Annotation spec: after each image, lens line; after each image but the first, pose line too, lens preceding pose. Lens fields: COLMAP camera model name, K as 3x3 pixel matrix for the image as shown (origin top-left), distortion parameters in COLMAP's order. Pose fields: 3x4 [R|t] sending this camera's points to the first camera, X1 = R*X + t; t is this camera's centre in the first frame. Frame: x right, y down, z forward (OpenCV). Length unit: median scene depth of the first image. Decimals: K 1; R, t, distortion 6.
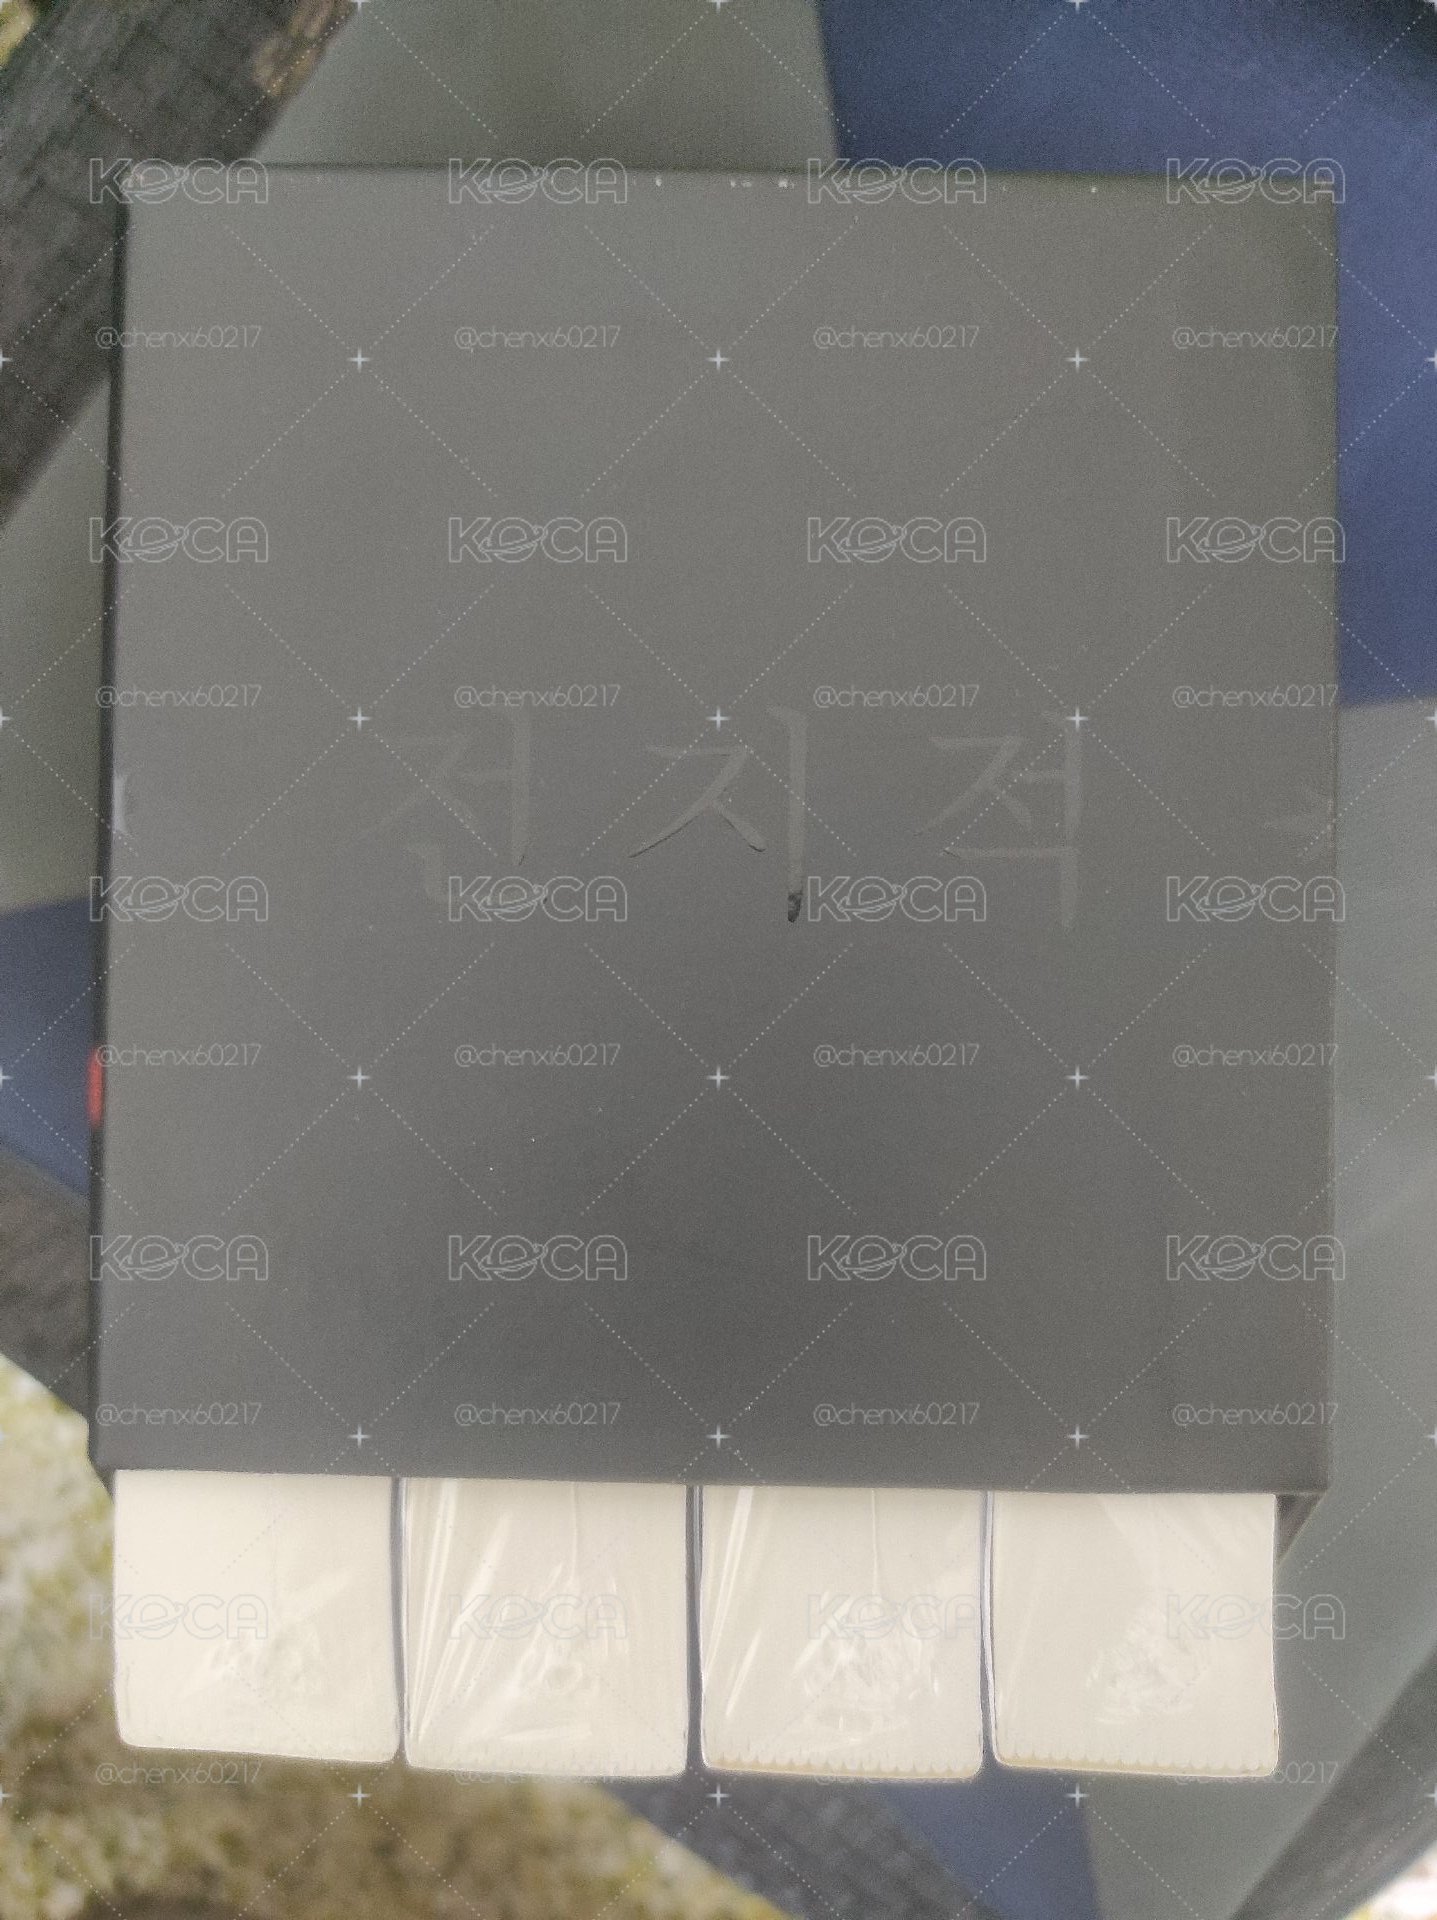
lens RADIAL K [[1399.5, 0, 718.5], [0, 1399.5, 960.0], [0, 0, 1]] dist [0.003088, 0.001559]
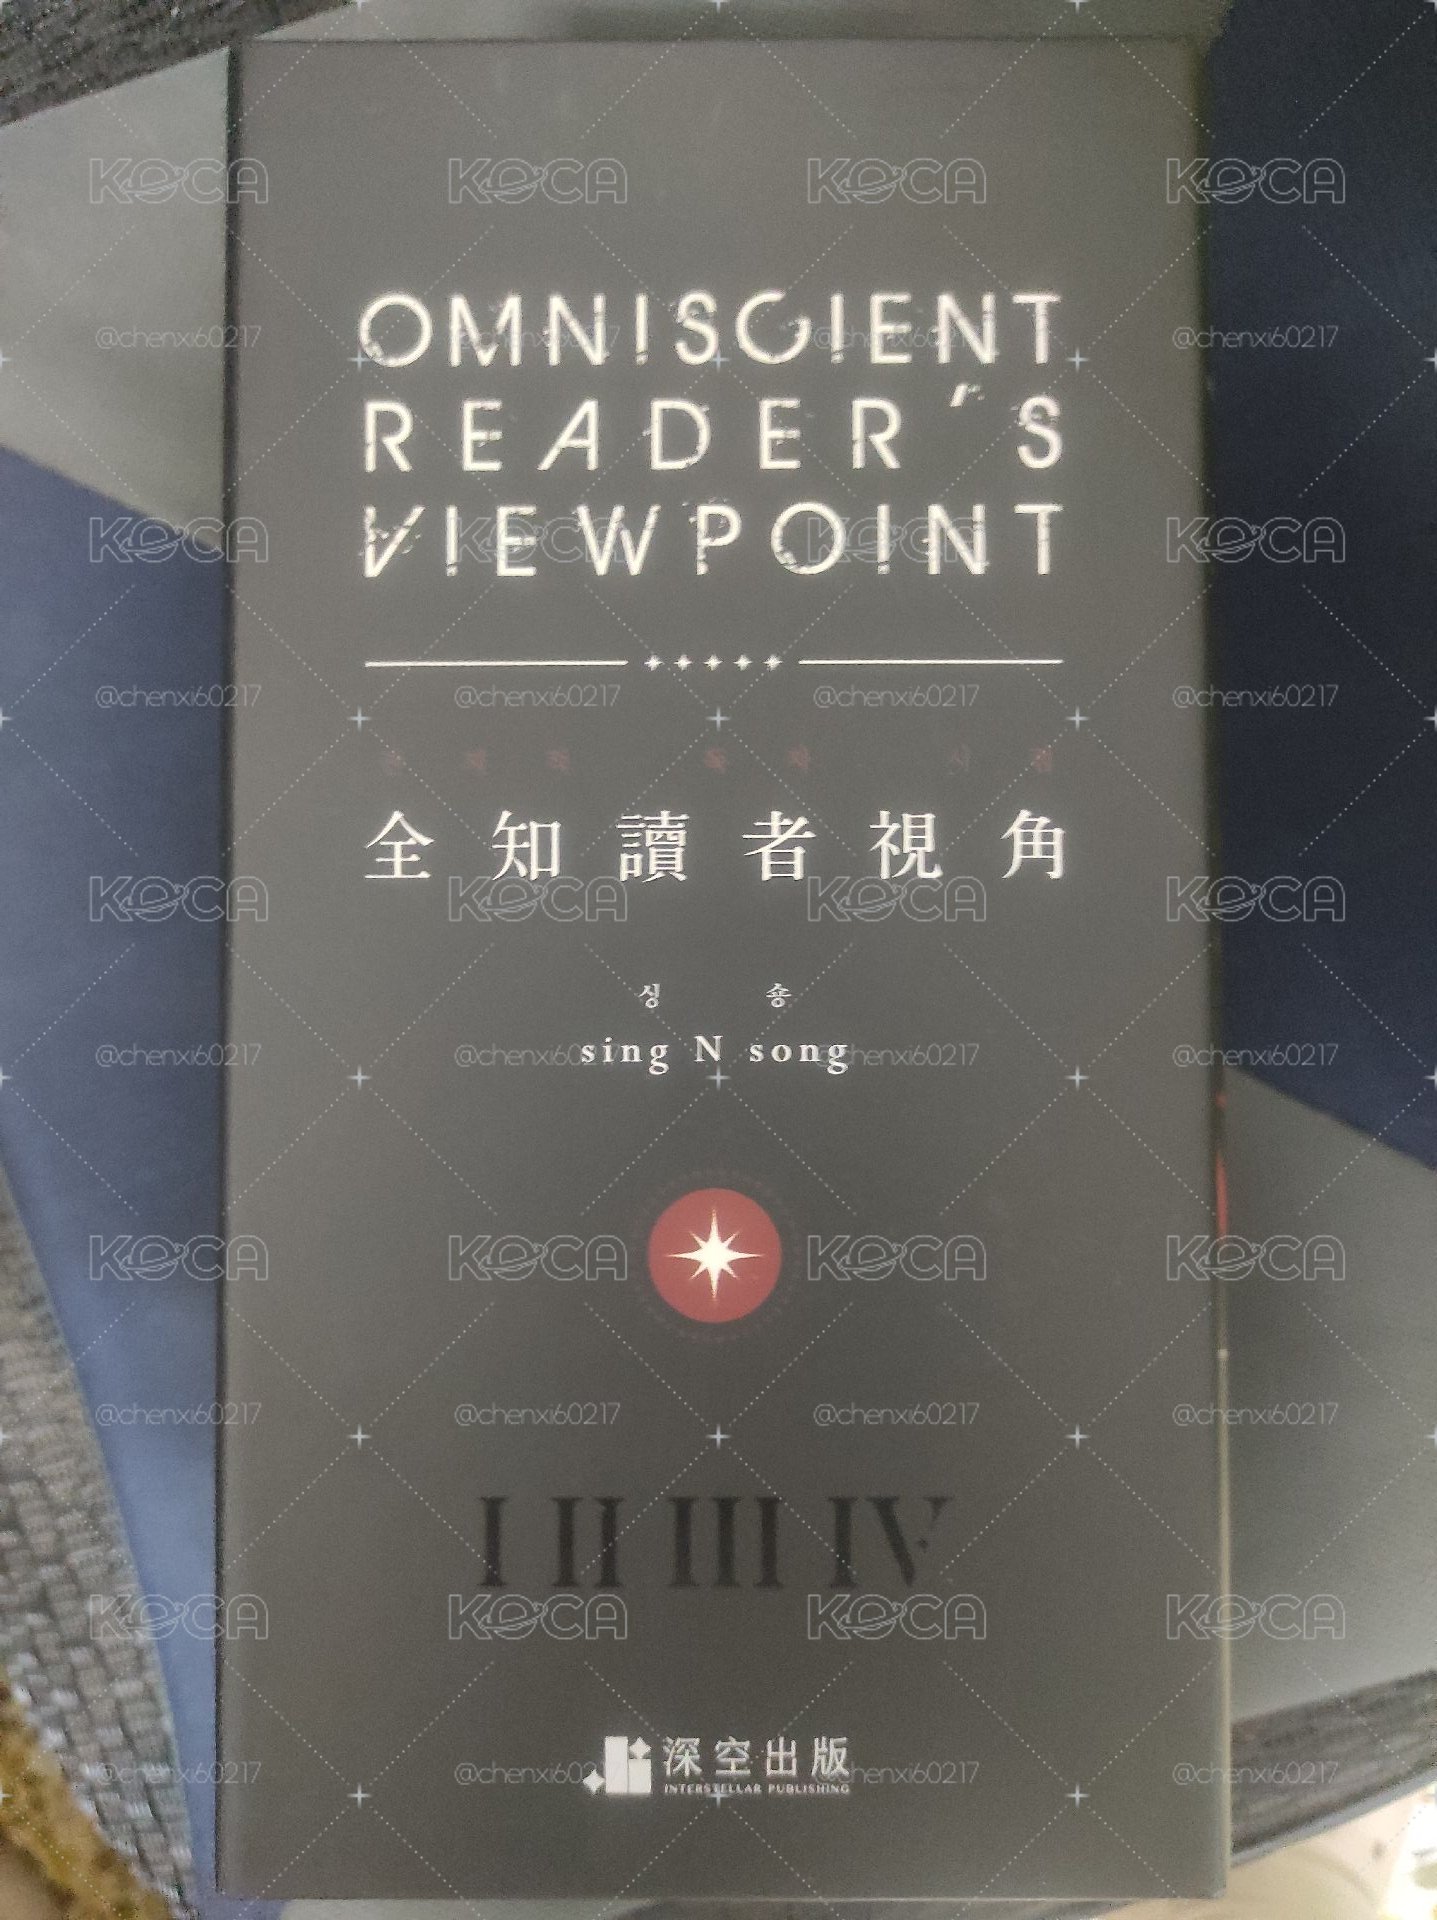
lens RADIAL K [[1399.5, 0, 718.5], [0, 1399.5, 960.0], [0, 0, 1]] dist [0.003088, 0.001559]
pose [[1.000000, -0.000078, 0.000177, -0.000082], [0.000078, 0.999999, 0.001611, -0.258442], [-0.000177, -0.001610, 0.999999, 0.000065]]
